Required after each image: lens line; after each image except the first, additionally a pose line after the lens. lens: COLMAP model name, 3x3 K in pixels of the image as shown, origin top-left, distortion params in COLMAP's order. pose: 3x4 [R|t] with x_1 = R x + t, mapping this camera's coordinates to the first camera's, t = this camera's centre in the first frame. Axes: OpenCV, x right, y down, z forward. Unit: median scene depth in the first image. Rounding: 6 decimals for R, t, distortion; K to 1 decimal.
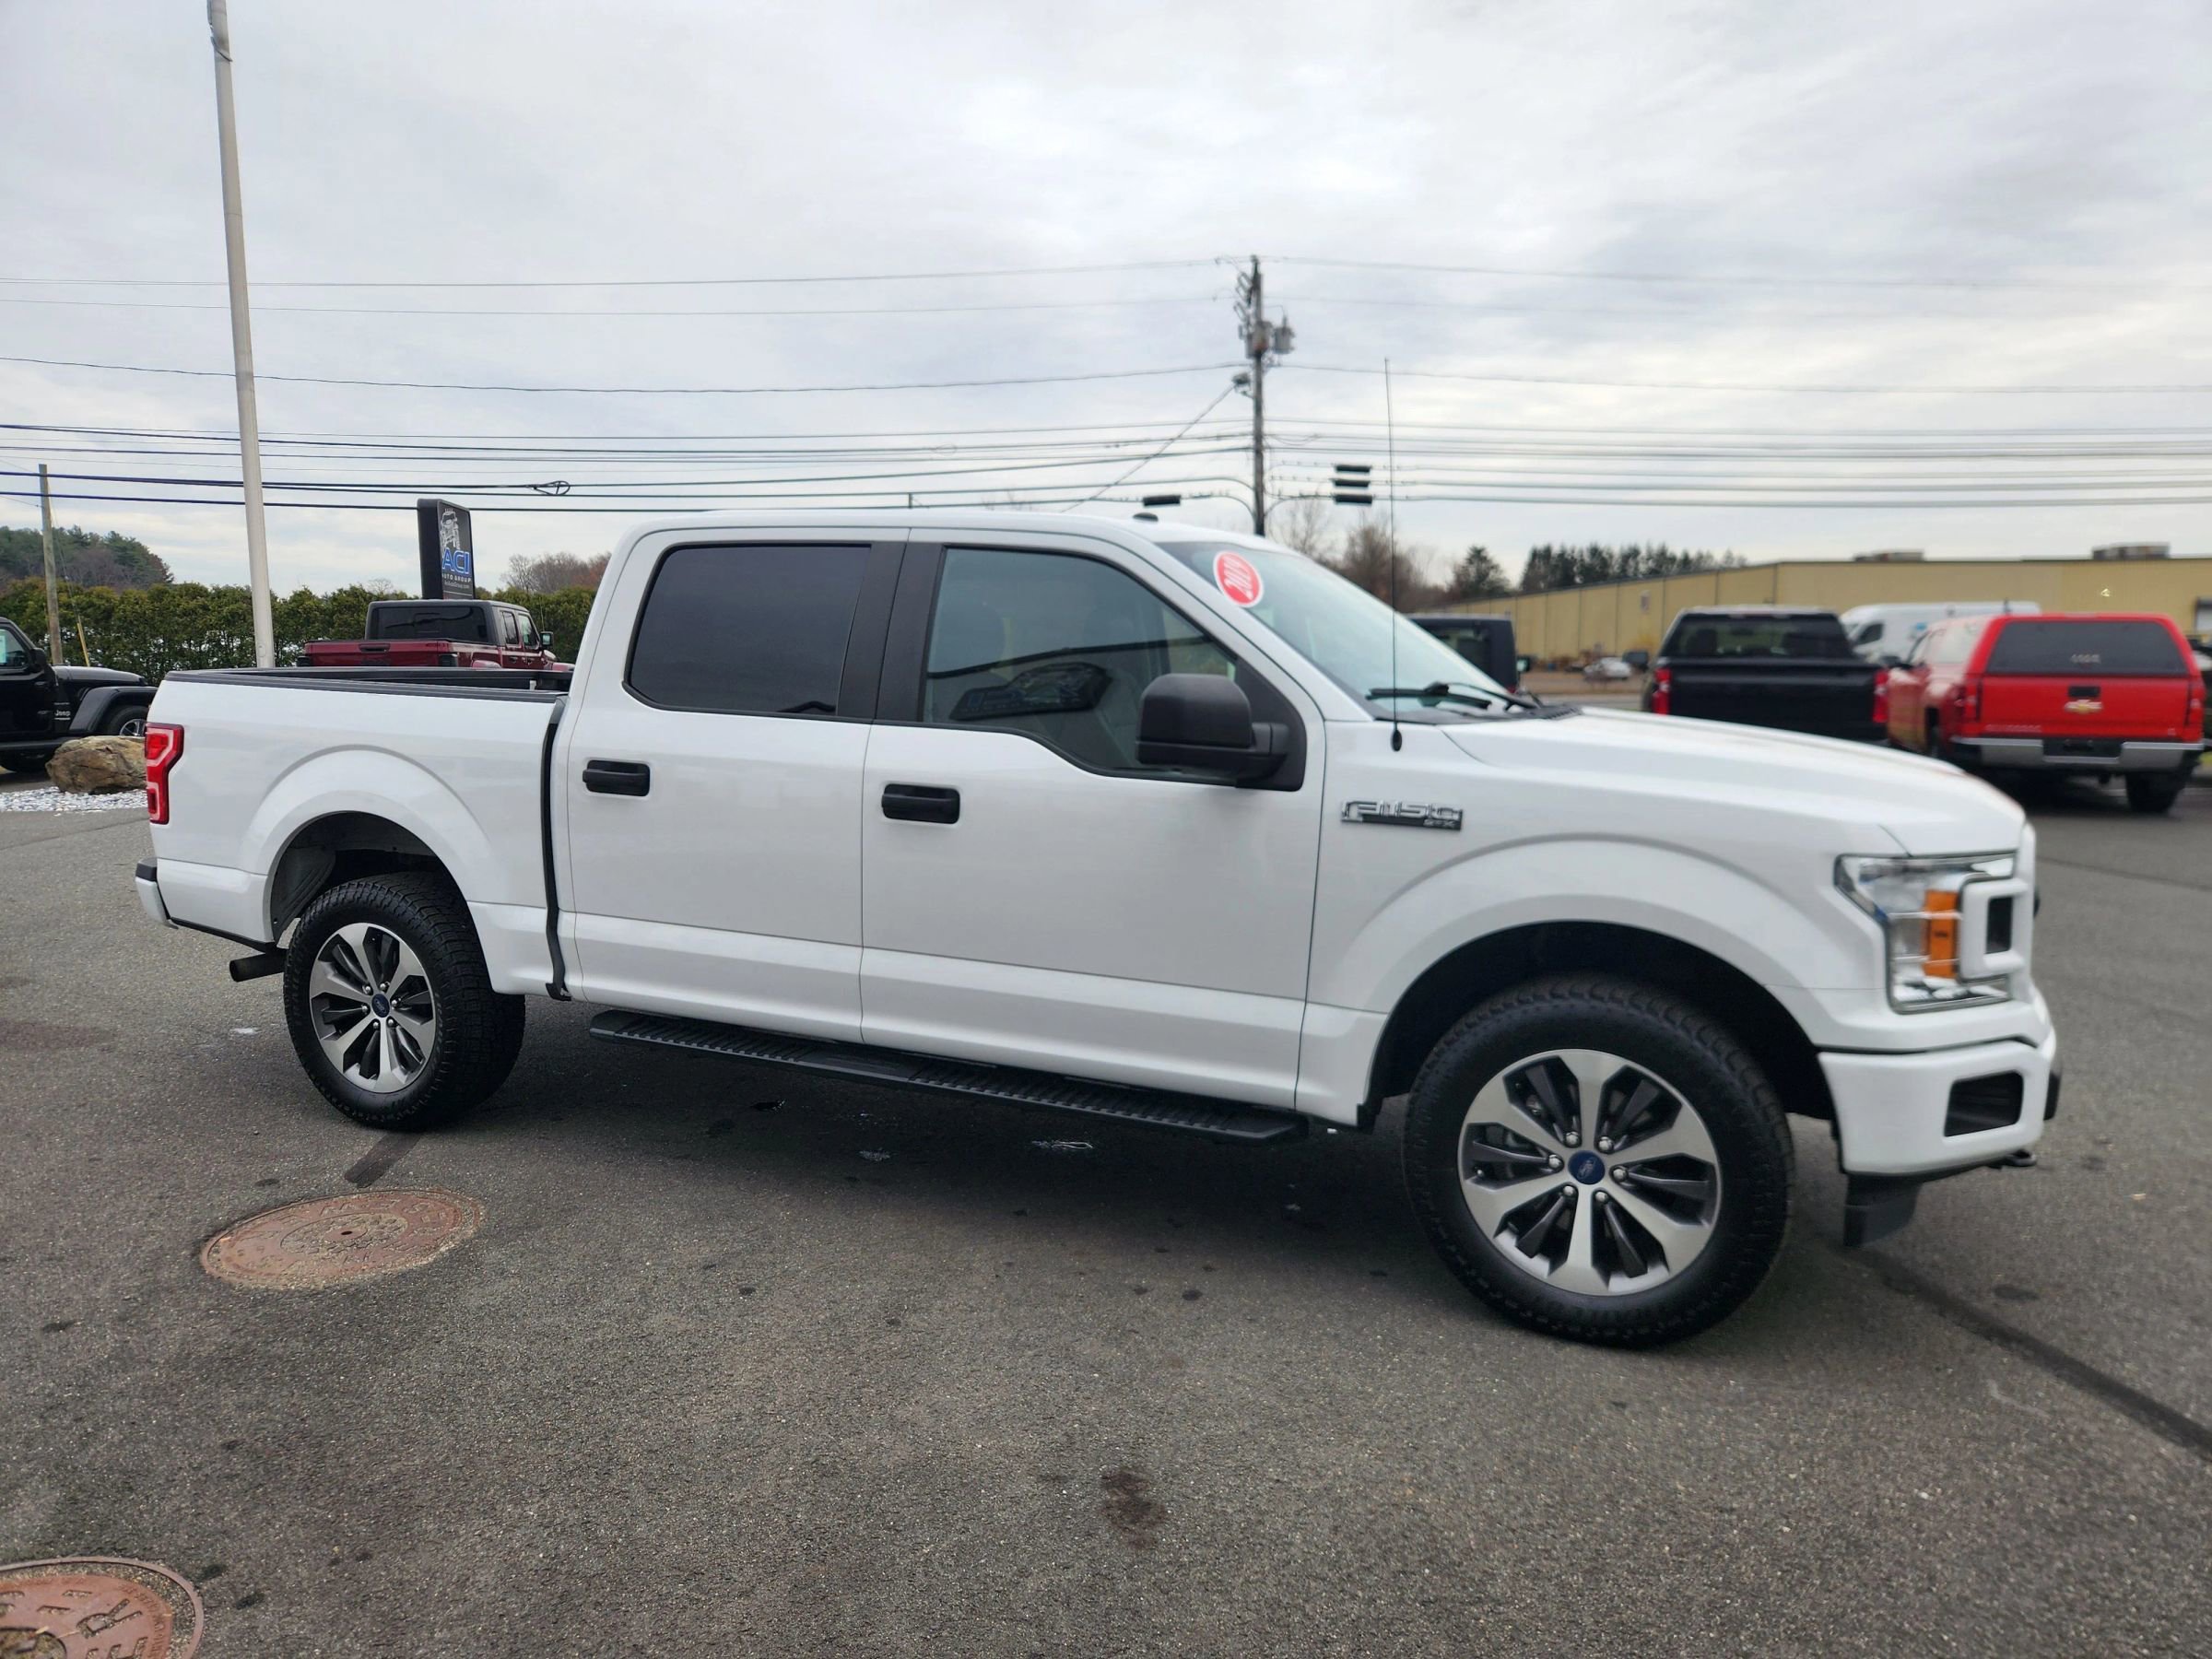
lens RADIAL K [[1484.9, 0, 1092.9], [0, 1484.9, 825.1], [0, 0, 1]] dist [0.071496, -0.059890]
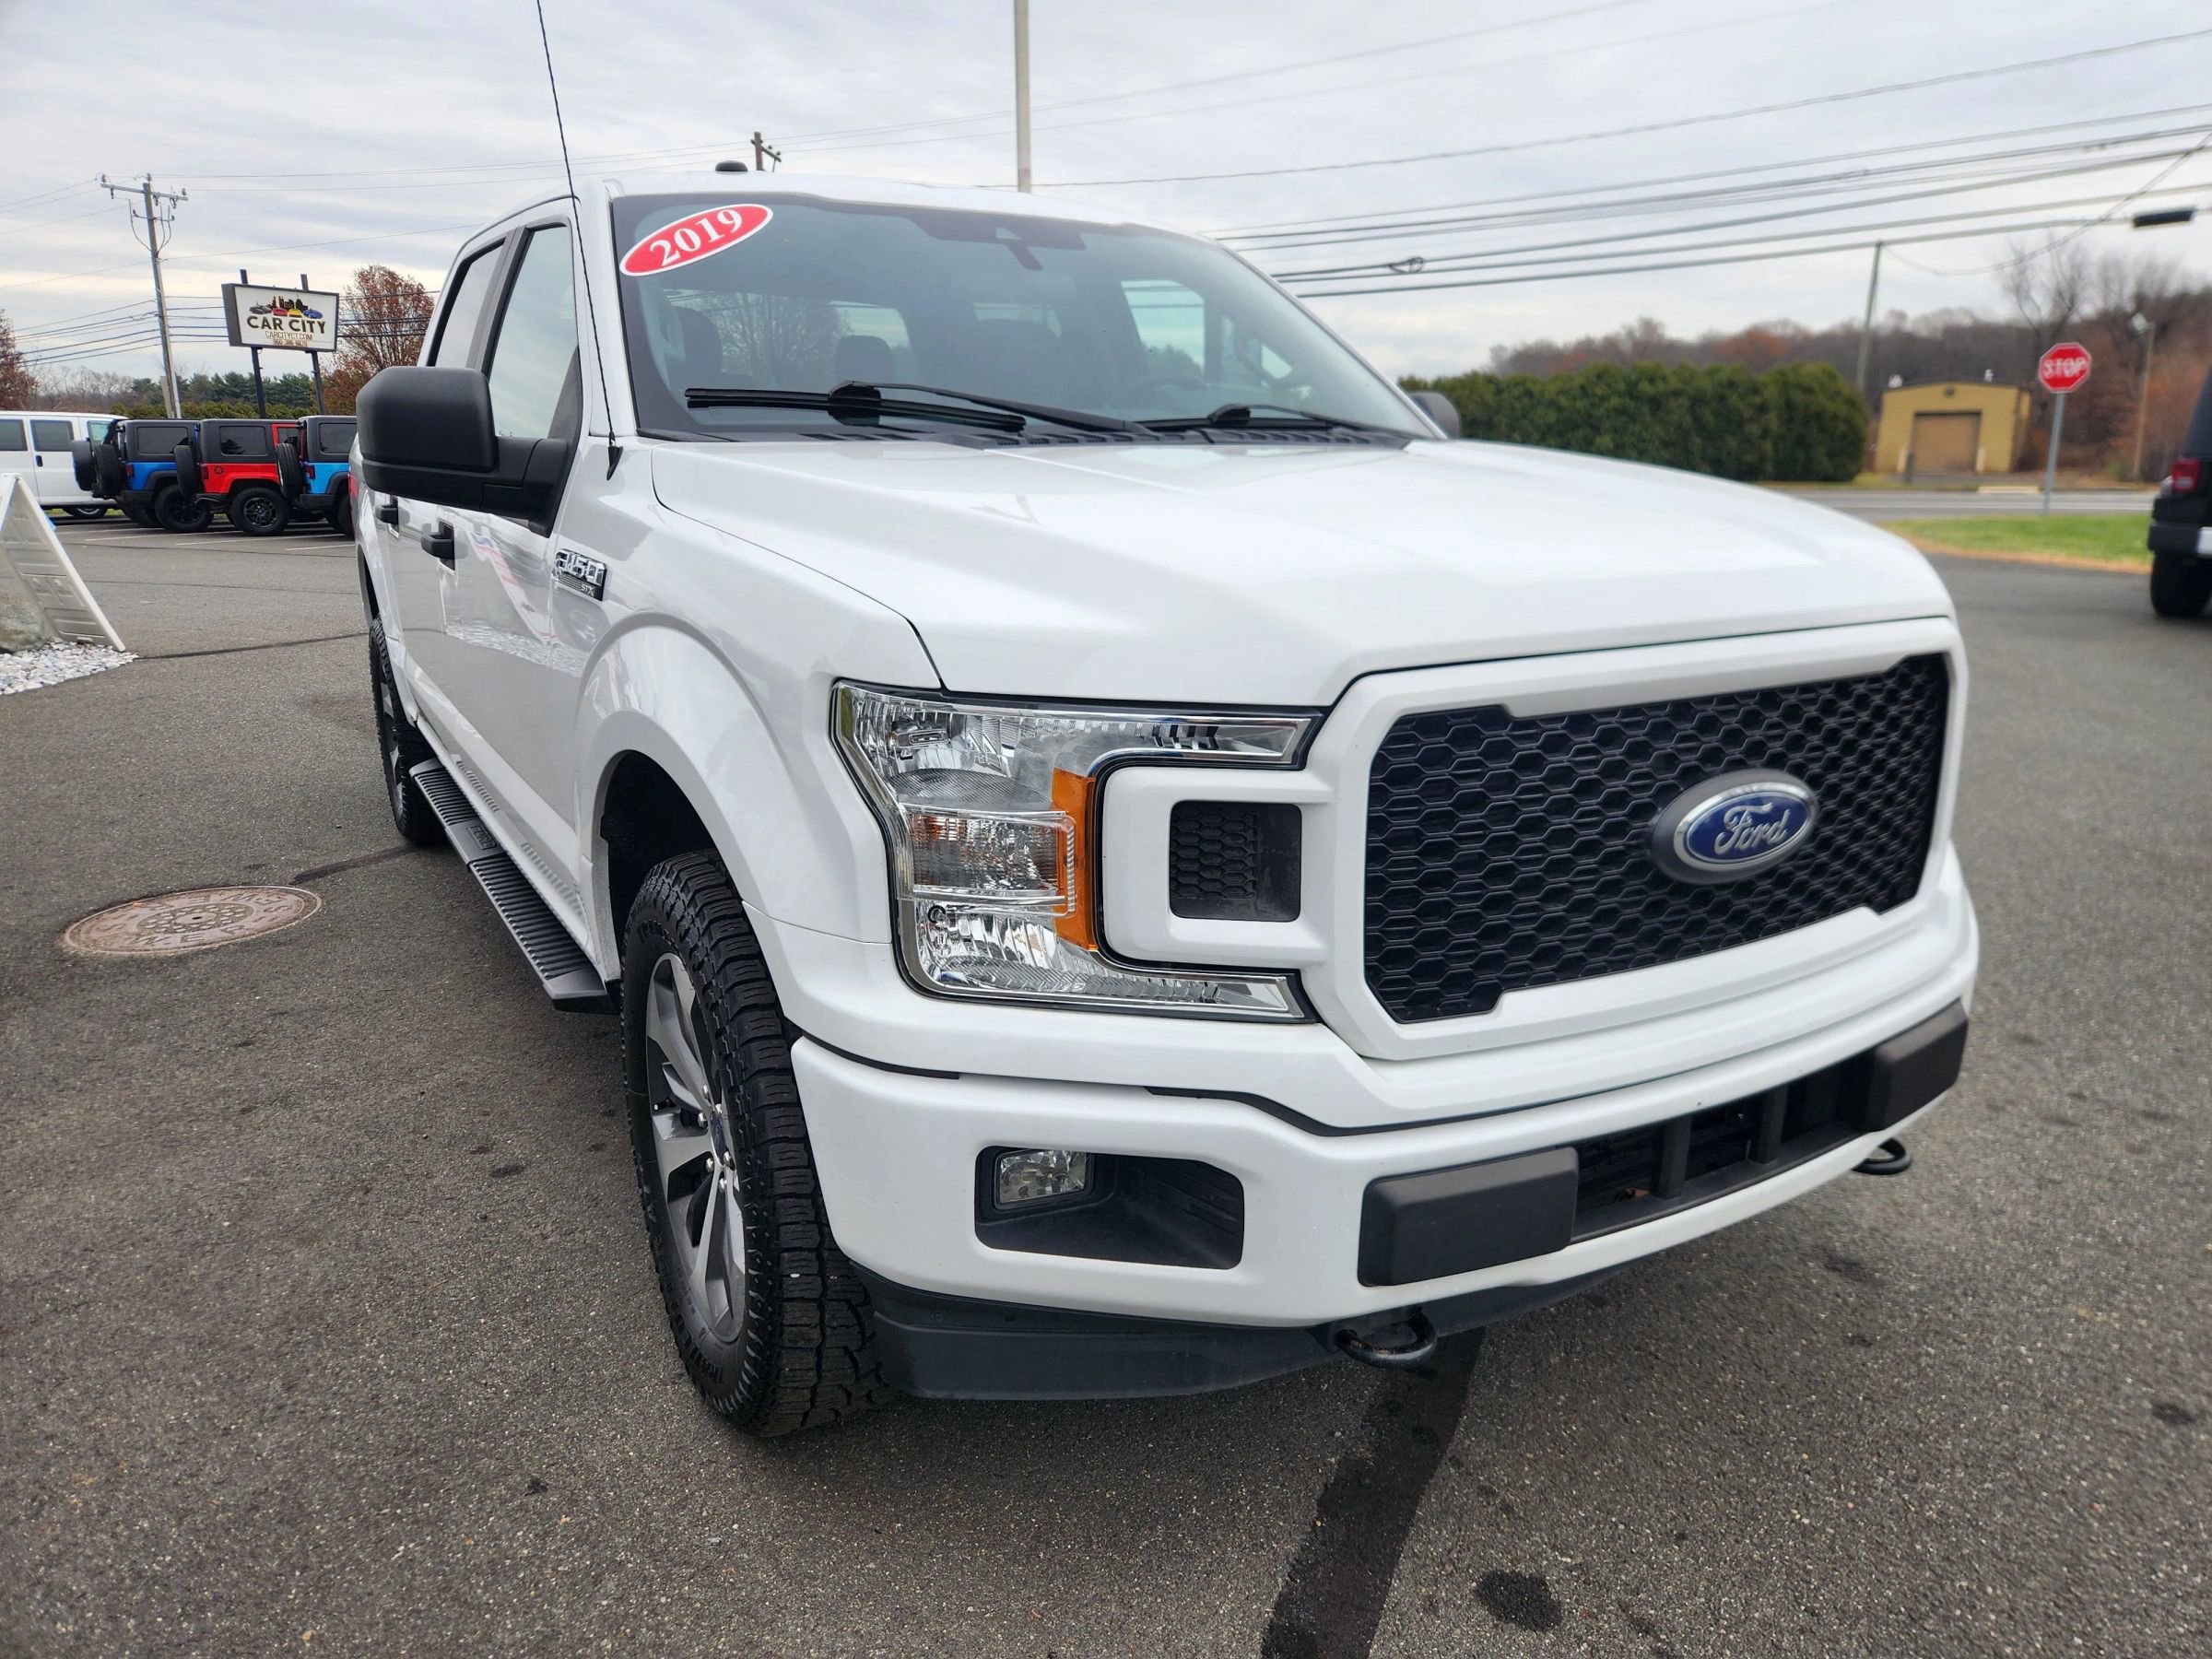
lens RADIAL K [[1480.2, 0, 1107.2], [0, 1480.2, 814.6], [0, 0, 1]] dist [0.076957, -0.069323]
pose [[0.817164, 0.136269, -0.560066, 0.648735], [-0.063540, 0.987027, 0.147444, -0.011730], [0.572893, -0.084899, 0.815222, 0.468397]]
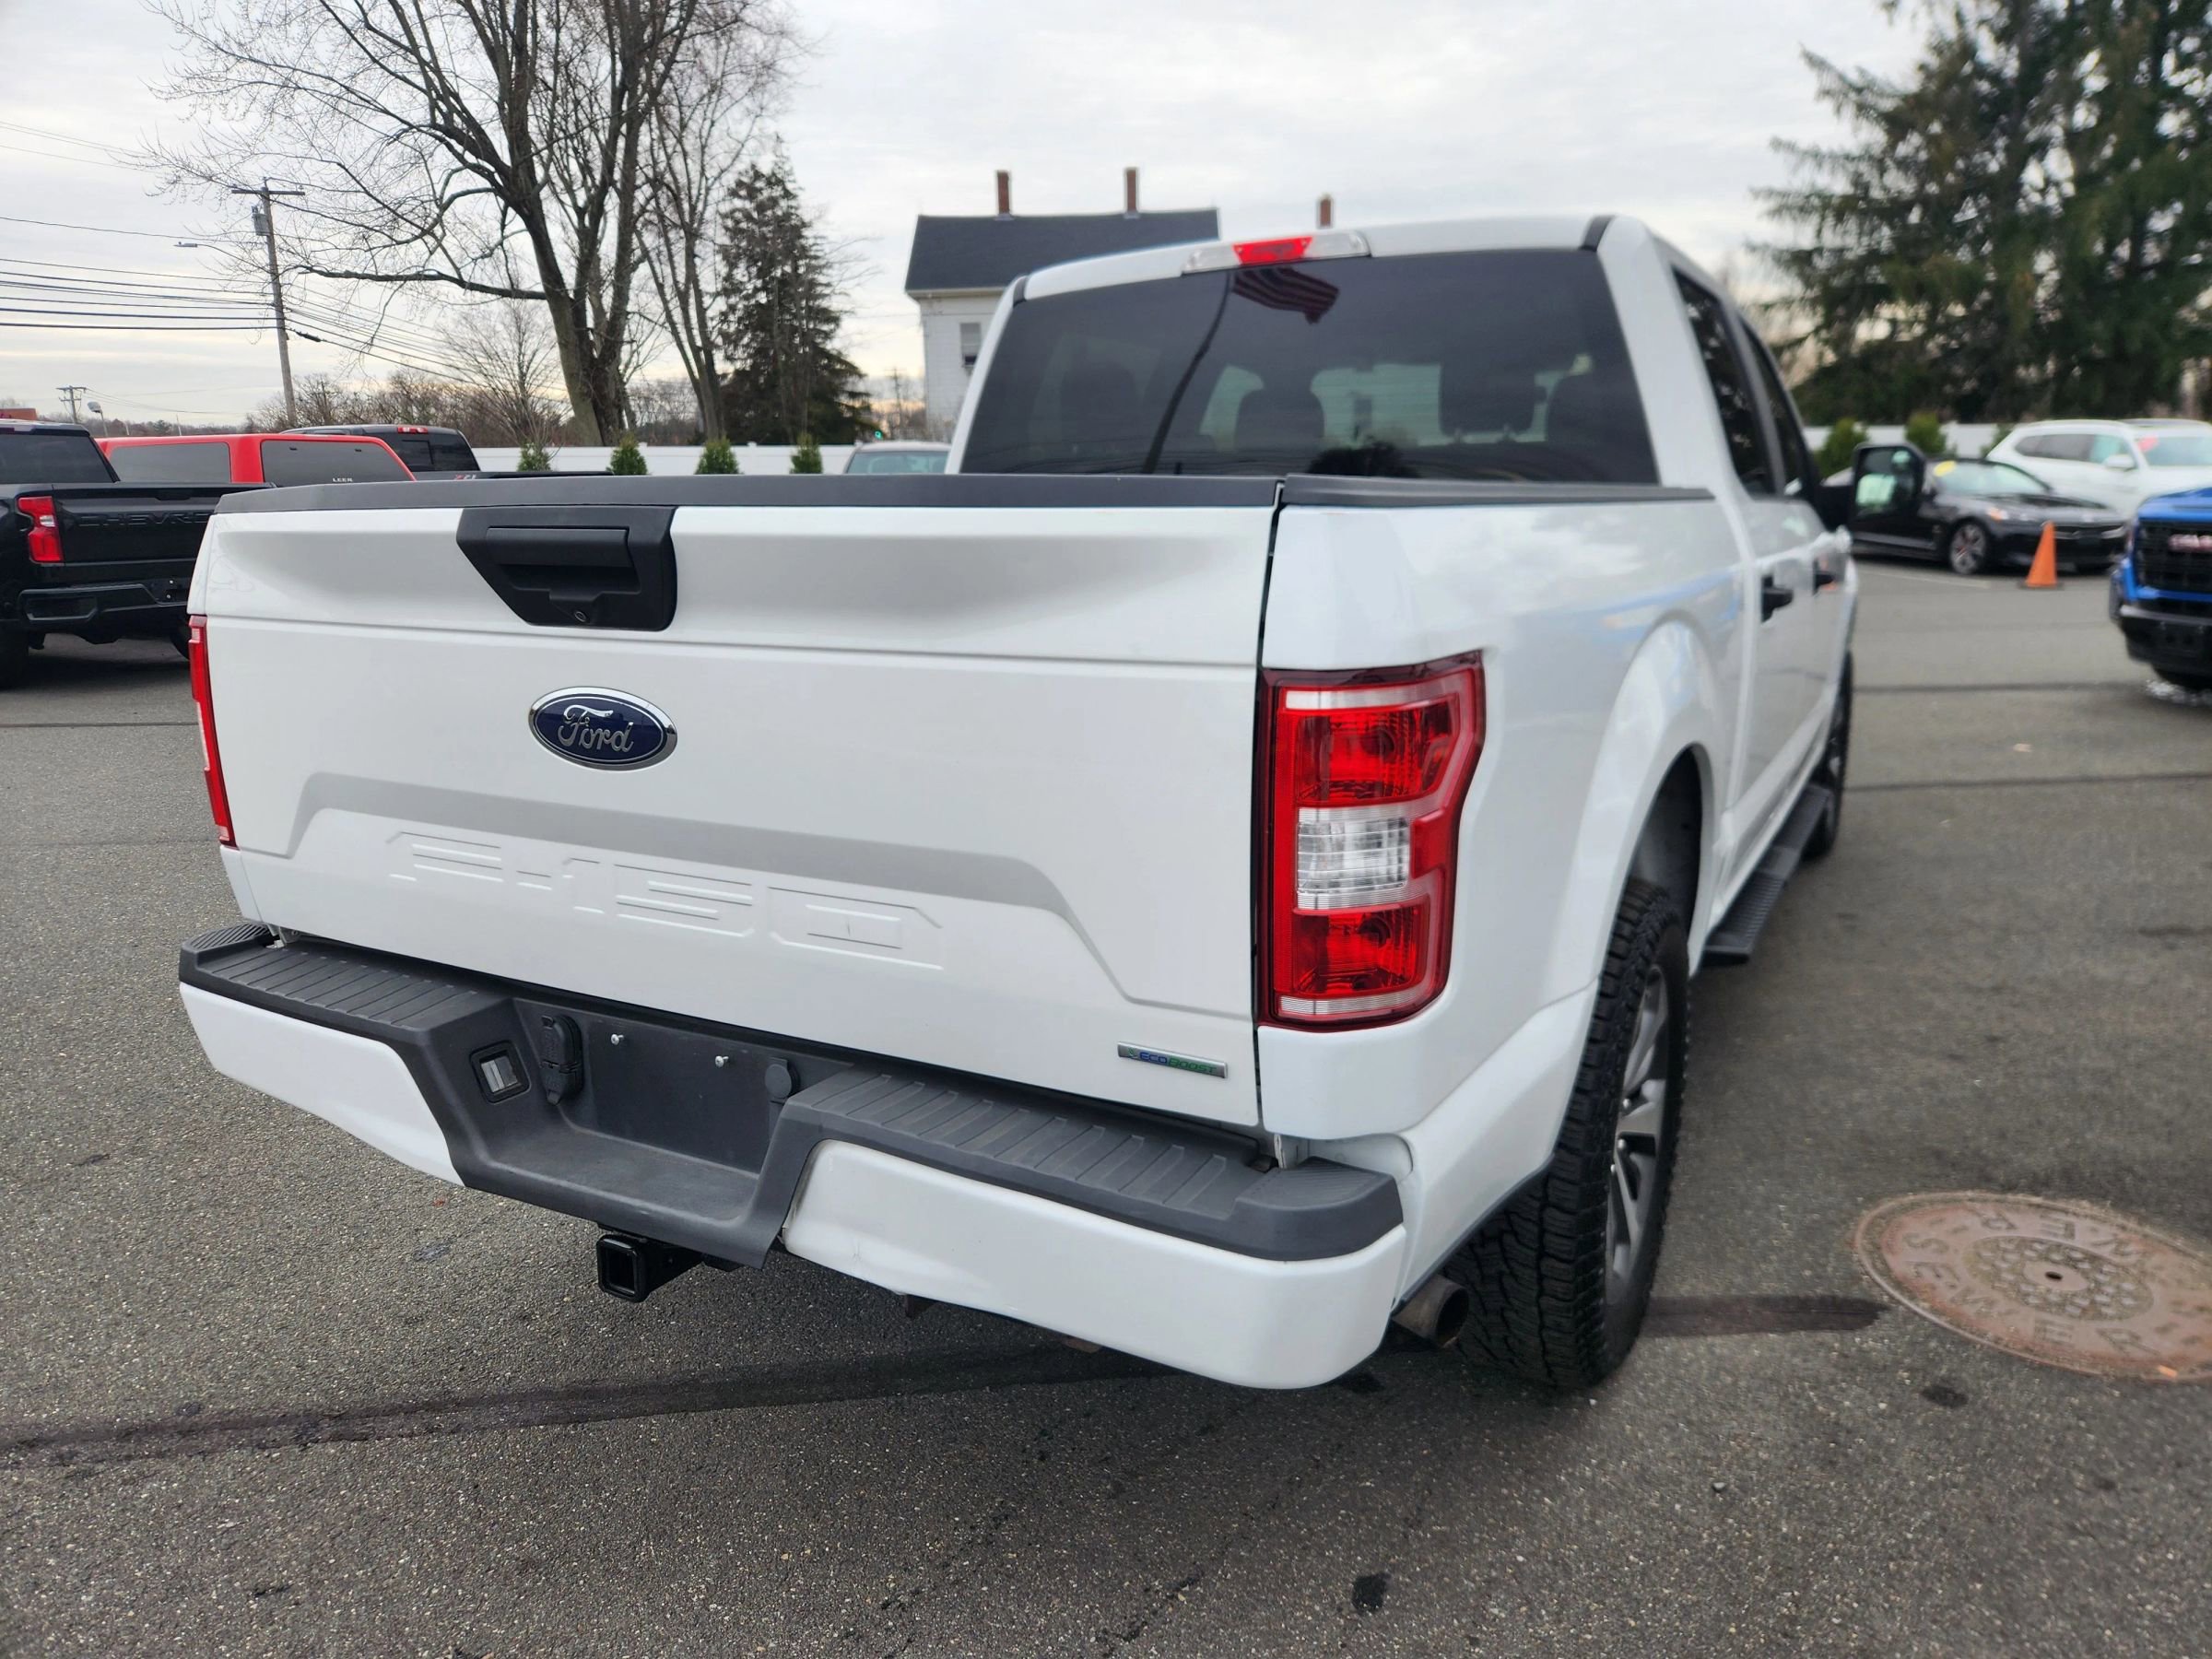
lens RADIAL K [[1492.8, 0, 1101.2], [0, 1492.8, 827.2], [0, 0, 1]] dist [0.079241, -0.067215]
pose [[0.092111, -0.234611, 0.967715, -1.120816], [0.134306, 0.965894, 0.221386, -0.134483], [-0.986650, 0.109578, 0.120479, 1.280927]]
